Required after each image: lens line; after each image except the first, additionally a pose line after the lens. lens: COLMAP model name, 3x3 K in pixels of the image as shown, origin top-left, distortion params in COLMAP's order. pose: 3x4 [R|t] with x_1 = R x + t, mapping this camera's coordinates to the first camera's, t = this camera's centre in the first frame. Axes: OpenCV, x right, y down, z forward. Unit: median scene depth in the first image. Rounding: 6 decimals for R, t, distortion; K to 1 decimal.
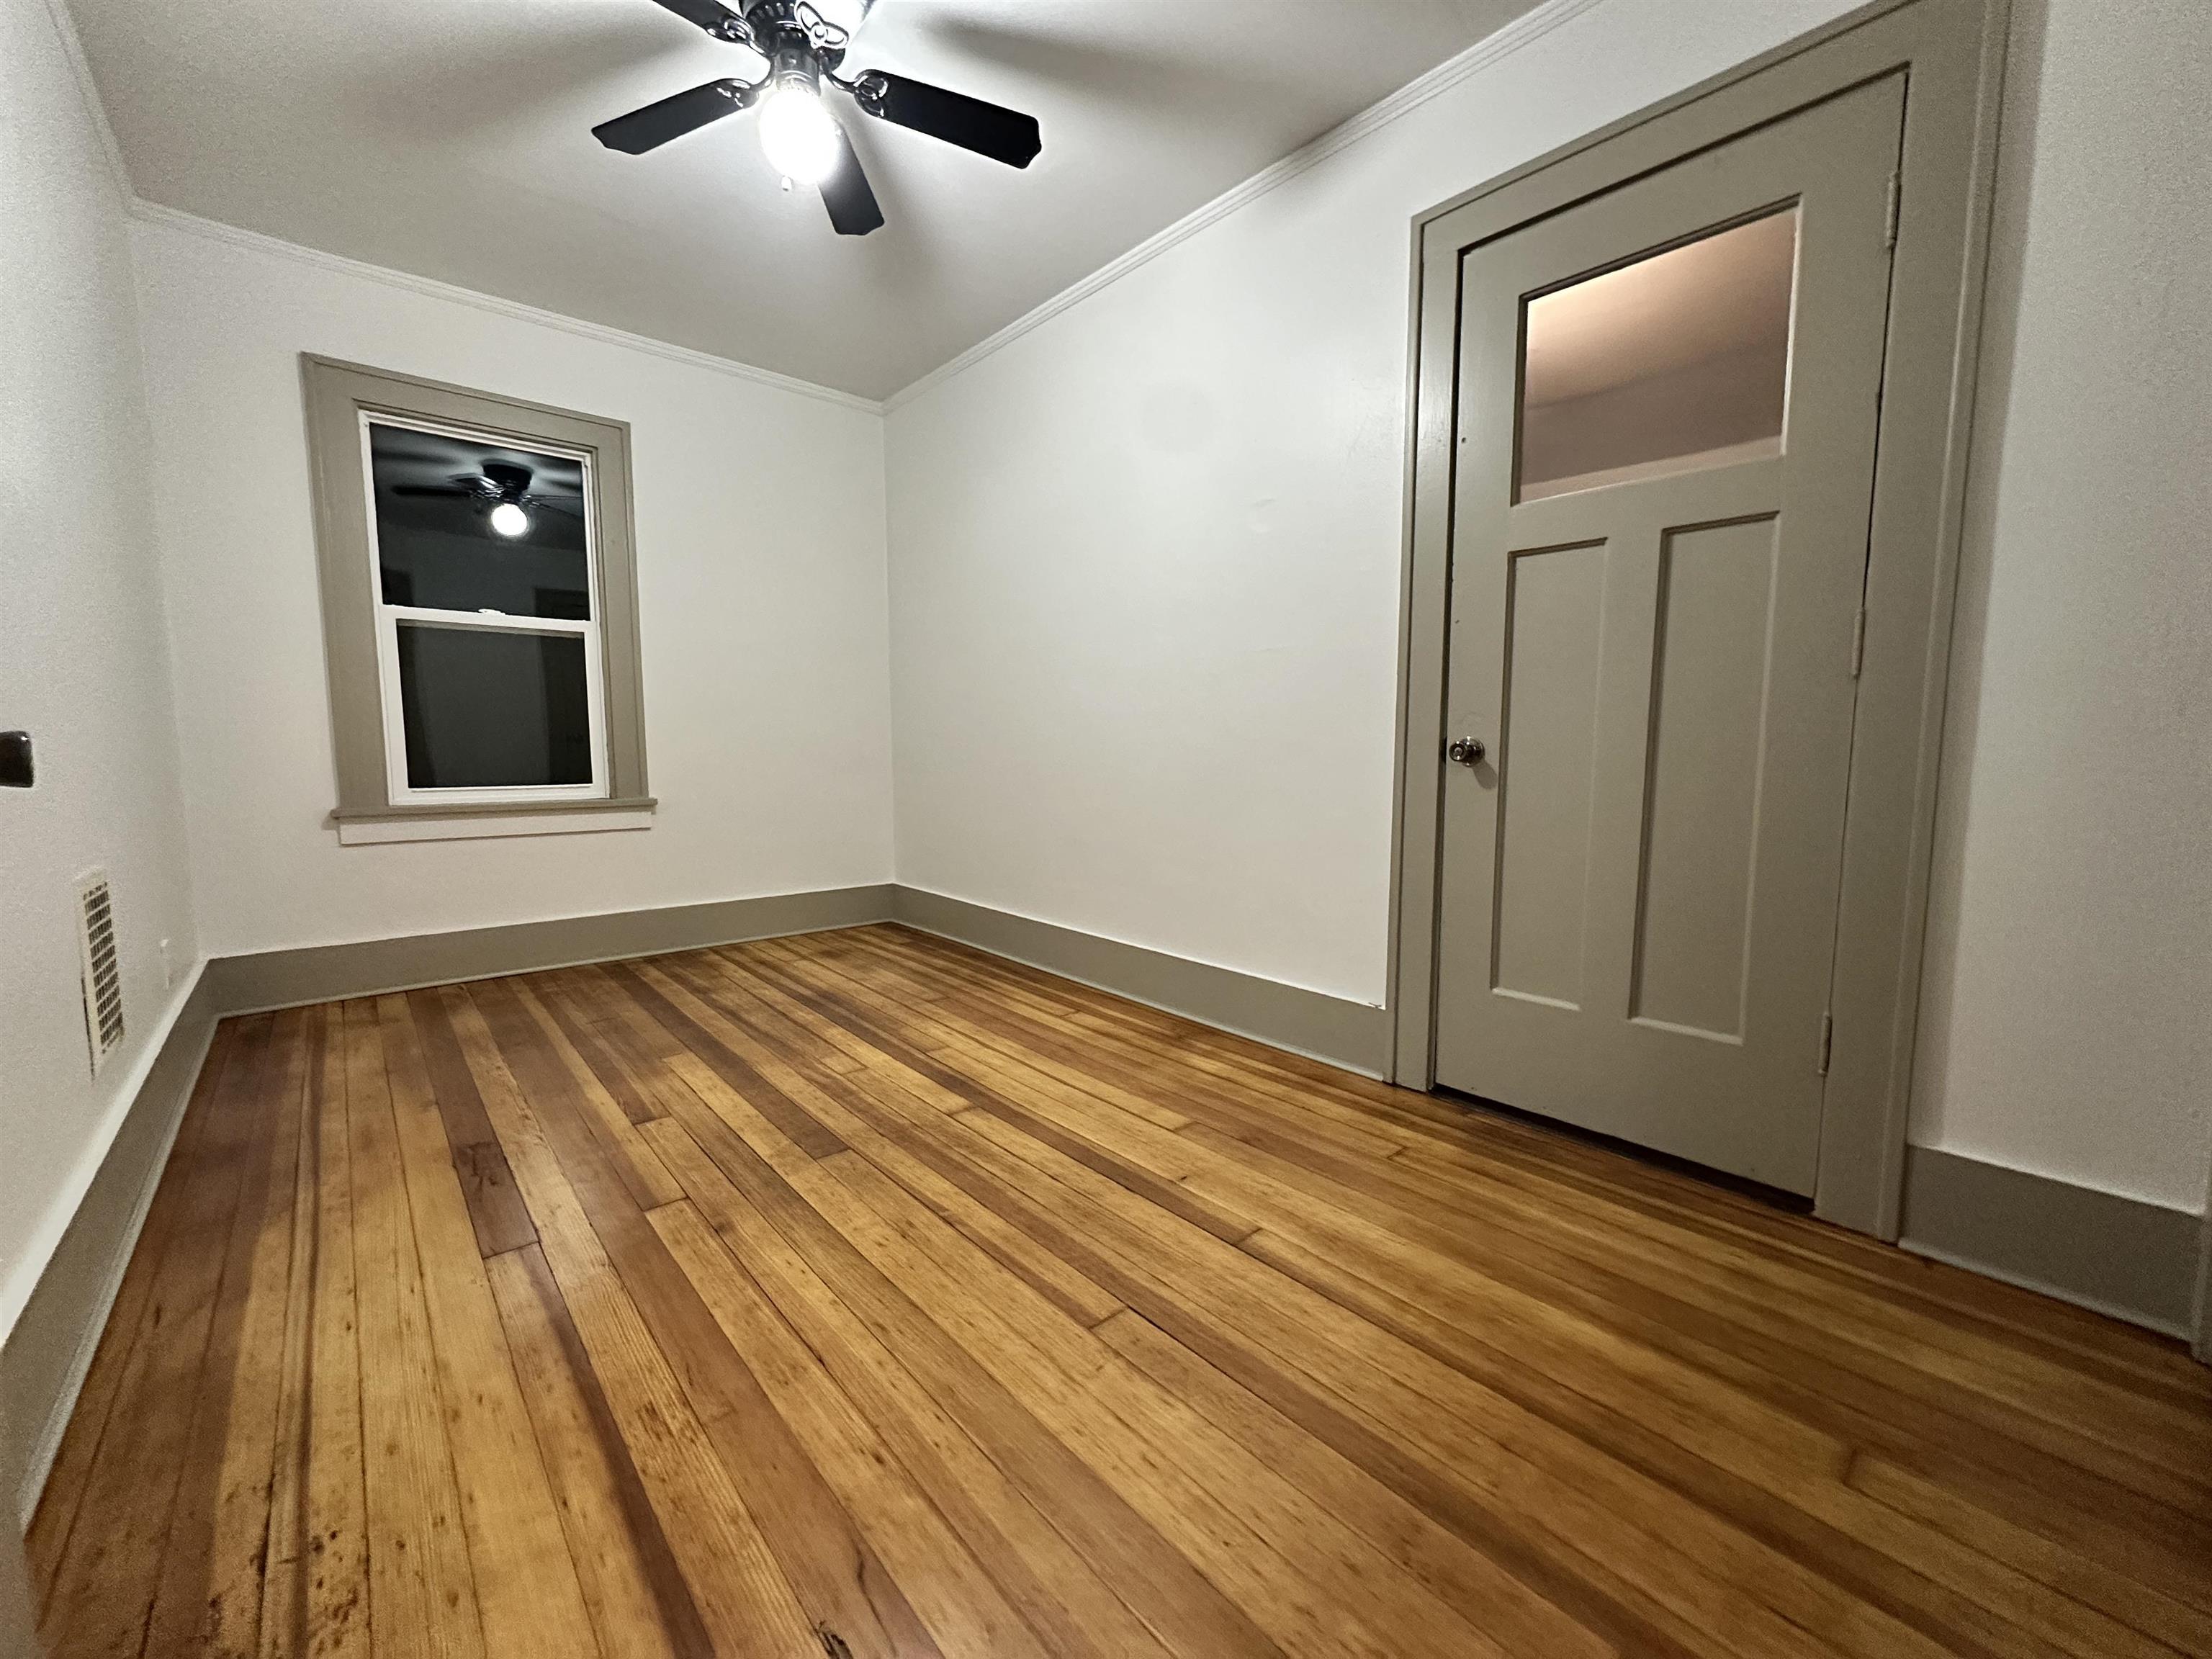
lens RADIAL K [[880.6, 0, 1112.5], [0, 880.6, 838.7], [0, 0, 1]] dist [0.002690, -0.000080]
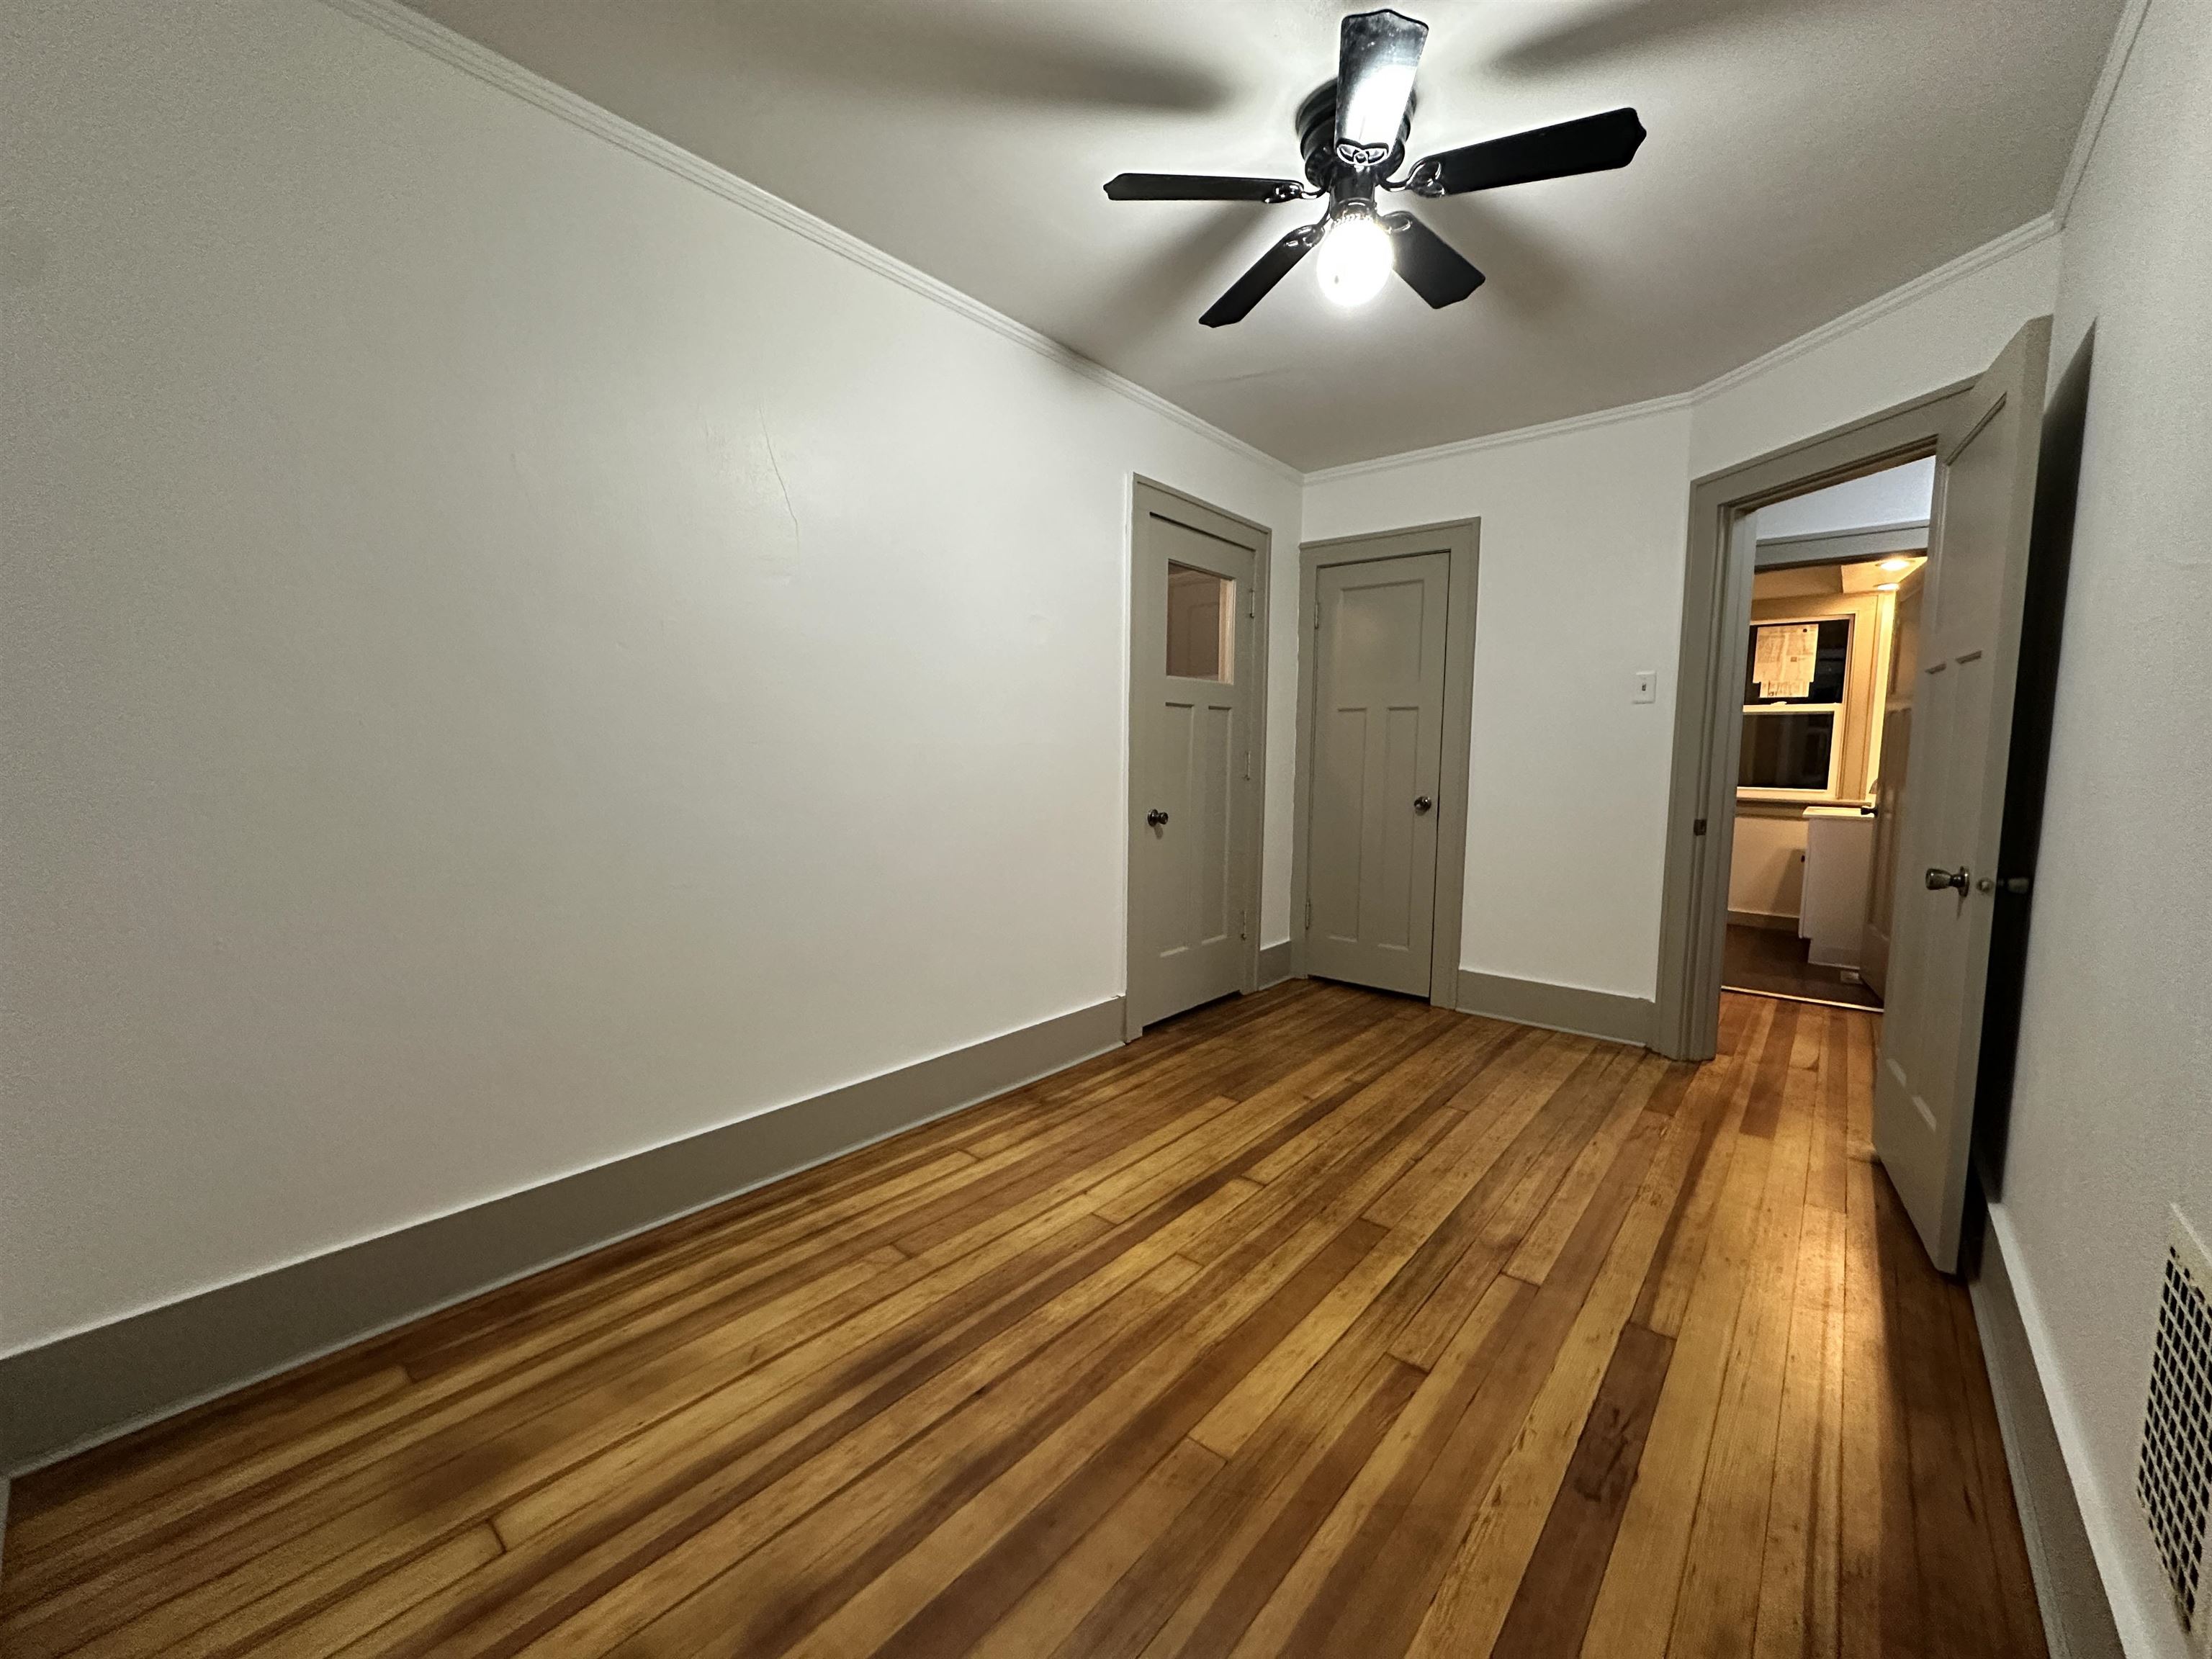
lens RADIAL K [[880.6, 0, 1113.3], [0, 880.6, 827.9], [0, 0, 1]] dist [0.002690, -0.000080]
pose [[-0.150466, -0.091242, 0.984396, -1.148296], [0.094453, 0.989850, 0.106185, -0.248622], [-0.984093, 0.108957, -0.140320, 1.245065]]
